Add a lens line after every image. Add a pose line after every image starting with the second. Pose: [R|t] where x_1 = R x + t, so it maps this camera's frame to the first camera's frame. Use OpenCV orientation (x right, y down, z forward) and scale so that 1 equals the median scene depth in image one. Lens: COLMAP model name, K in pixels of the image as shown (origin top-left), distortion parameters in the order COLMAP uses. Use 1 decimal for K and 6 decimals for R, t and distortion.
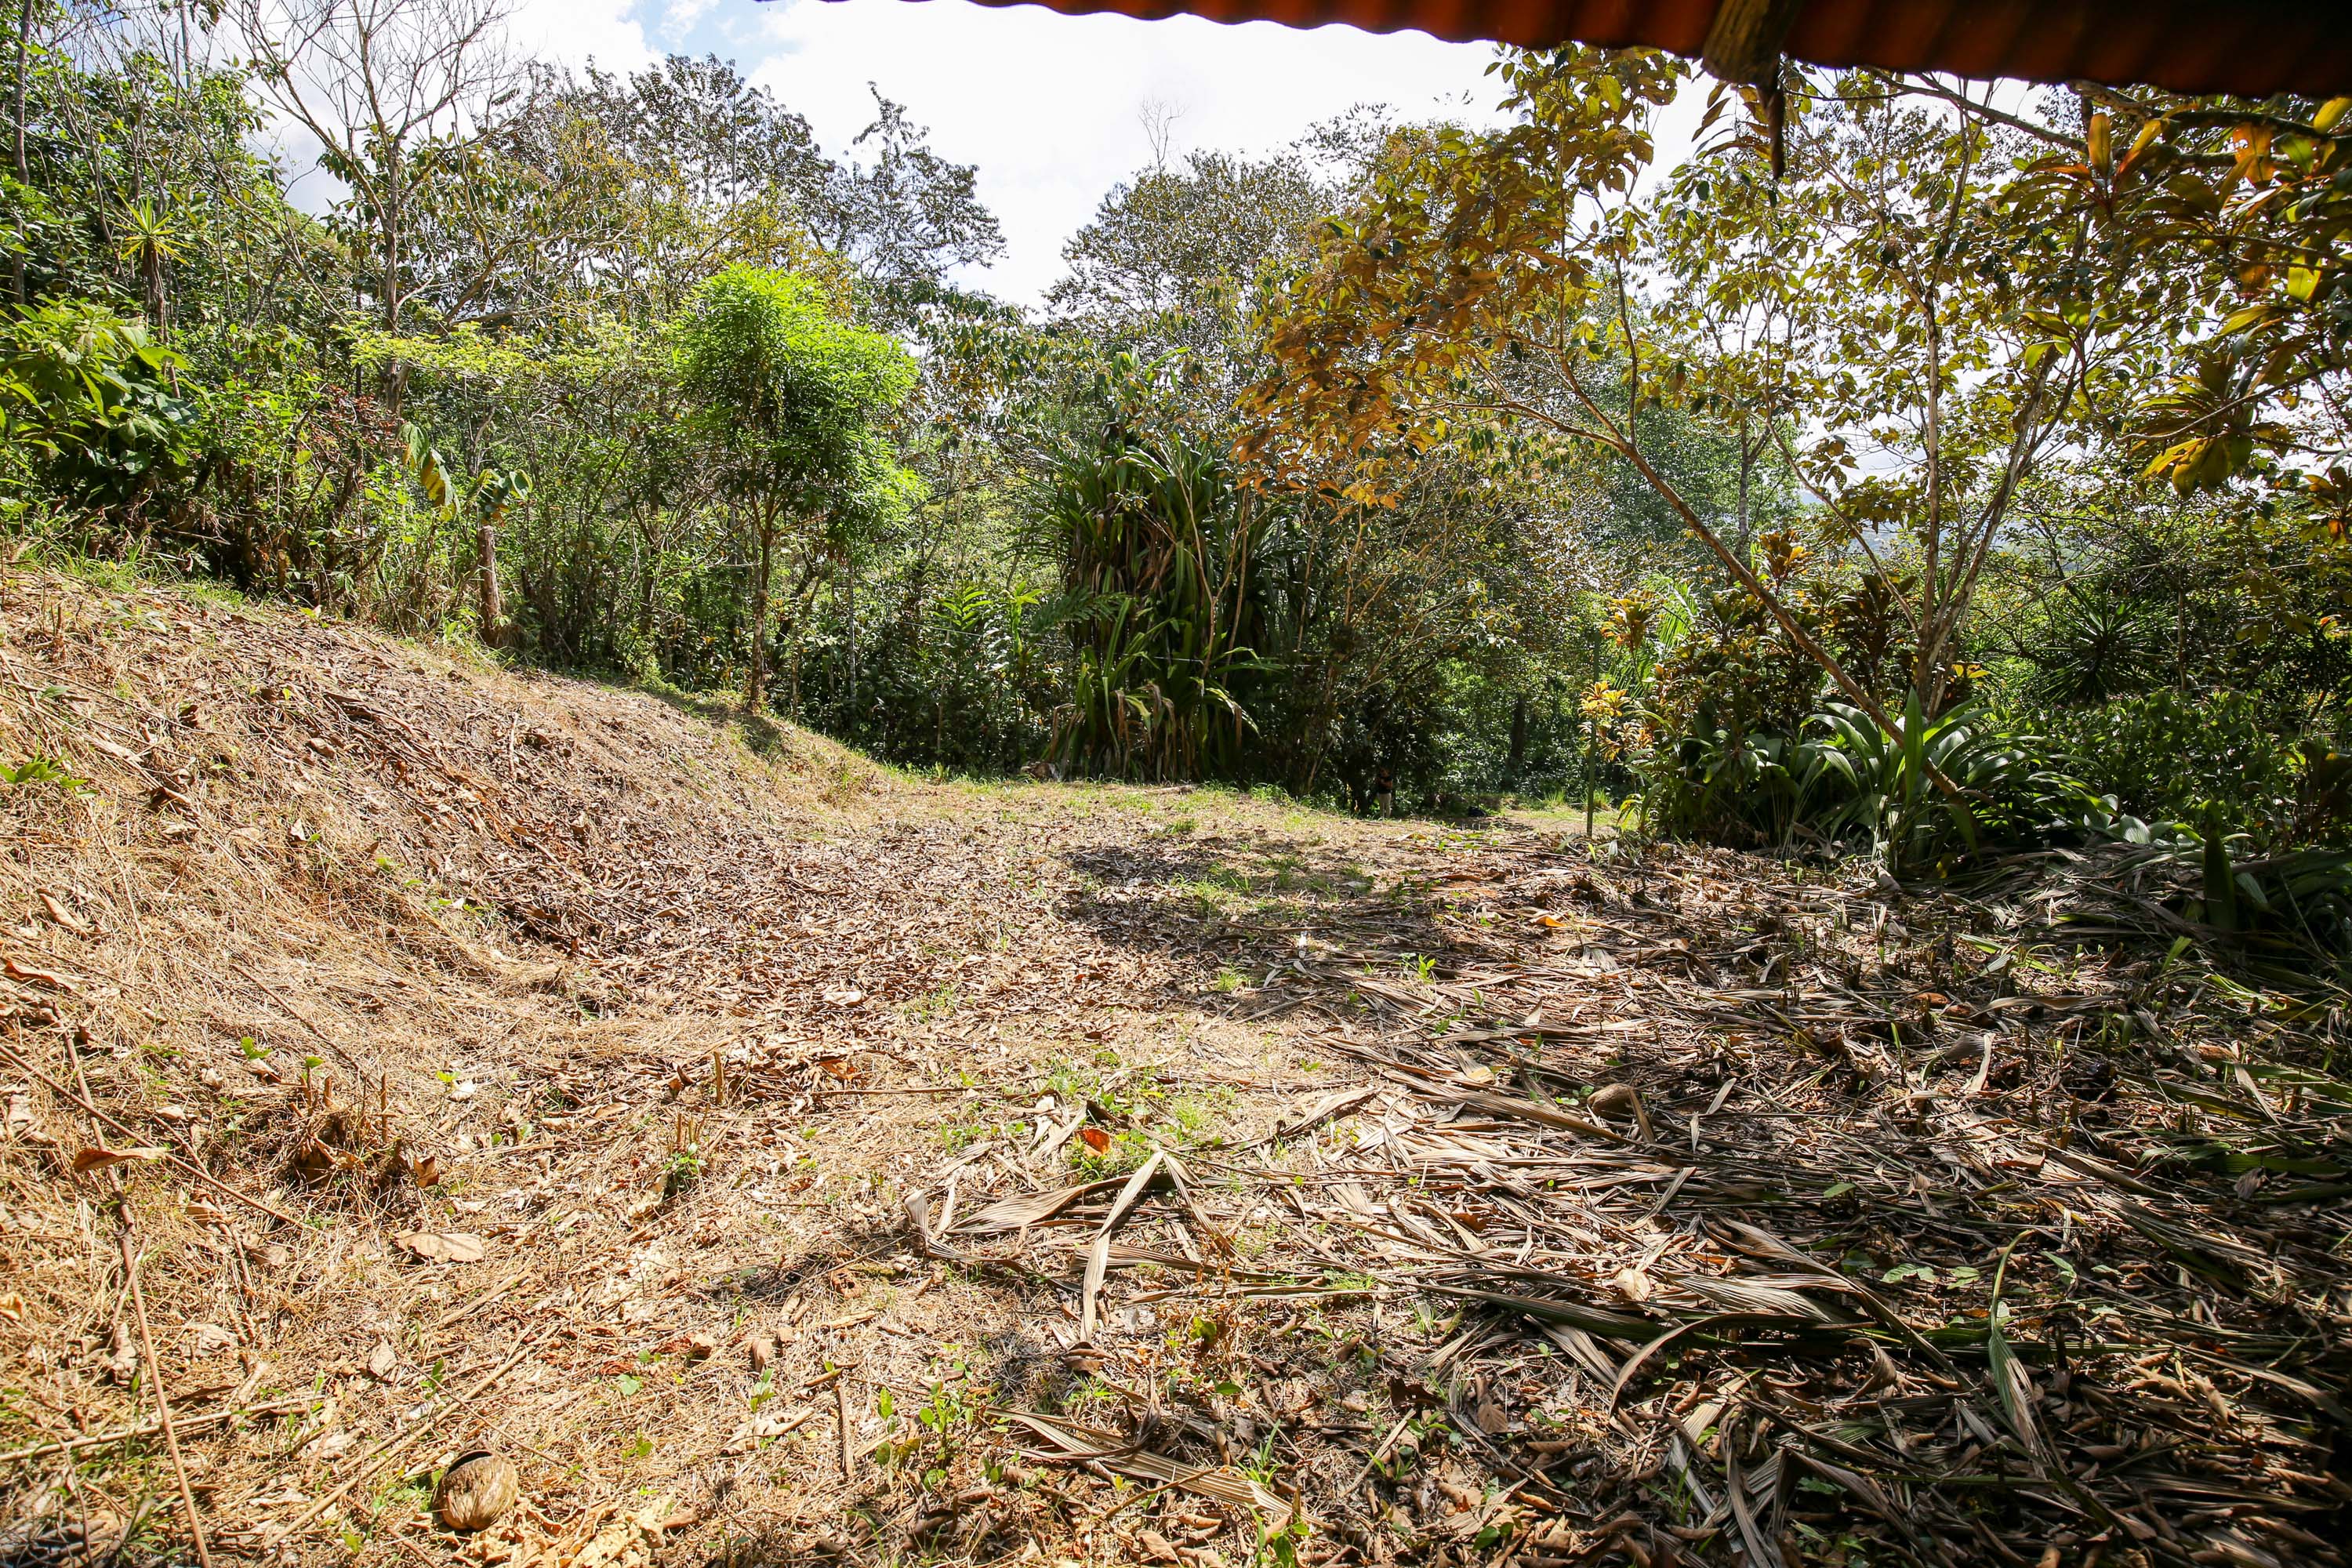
lens RADIAL K [[1079.9, 0, 1185.5], [0, 1079.9, 792.9], [0, 0, 1]] dist [-0.045989, 0.006436]
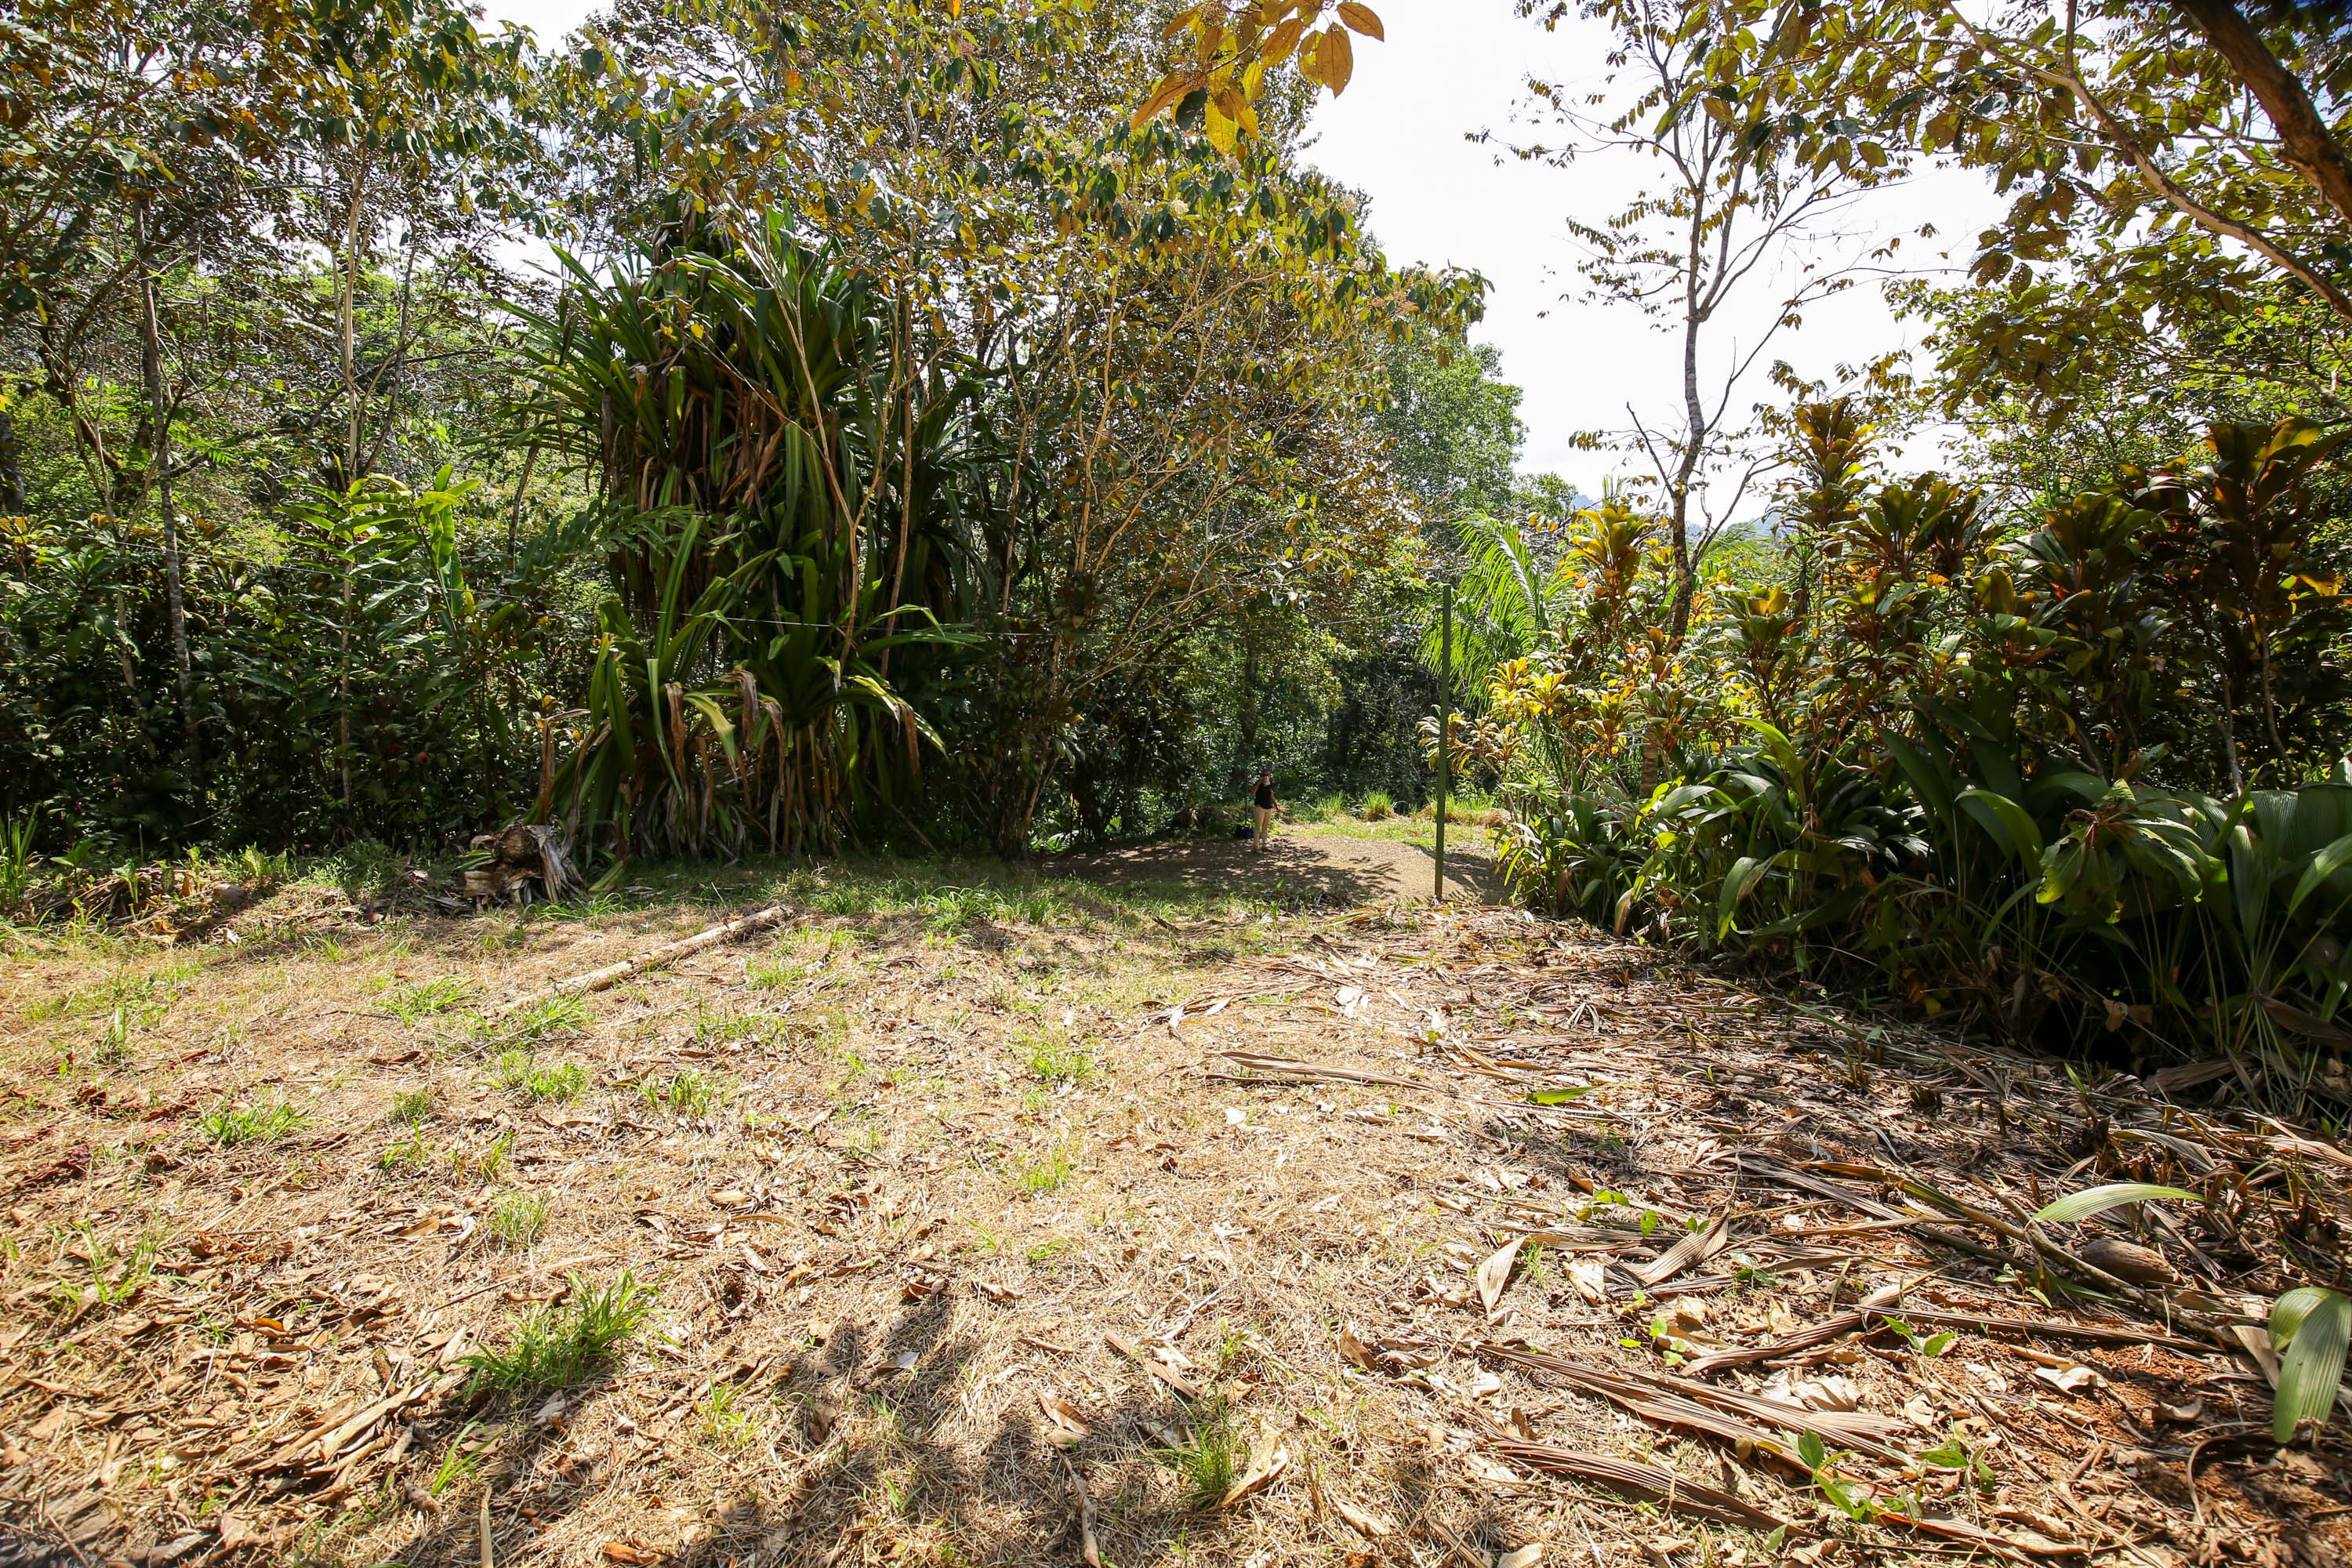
lens RADIAL K [[1079.9, 0, 1185.5], [0, 1079.9, 792.9], [0, 0, 1]] dist [-0.045989, 0.006436]
pose [[0.961610, -0.047103, 0.270346, 0.033040], [0.042934, 0.998850, 0.021317, -0.038482], [-0.271040, -0.008892, 0.962527, 0.390635]]
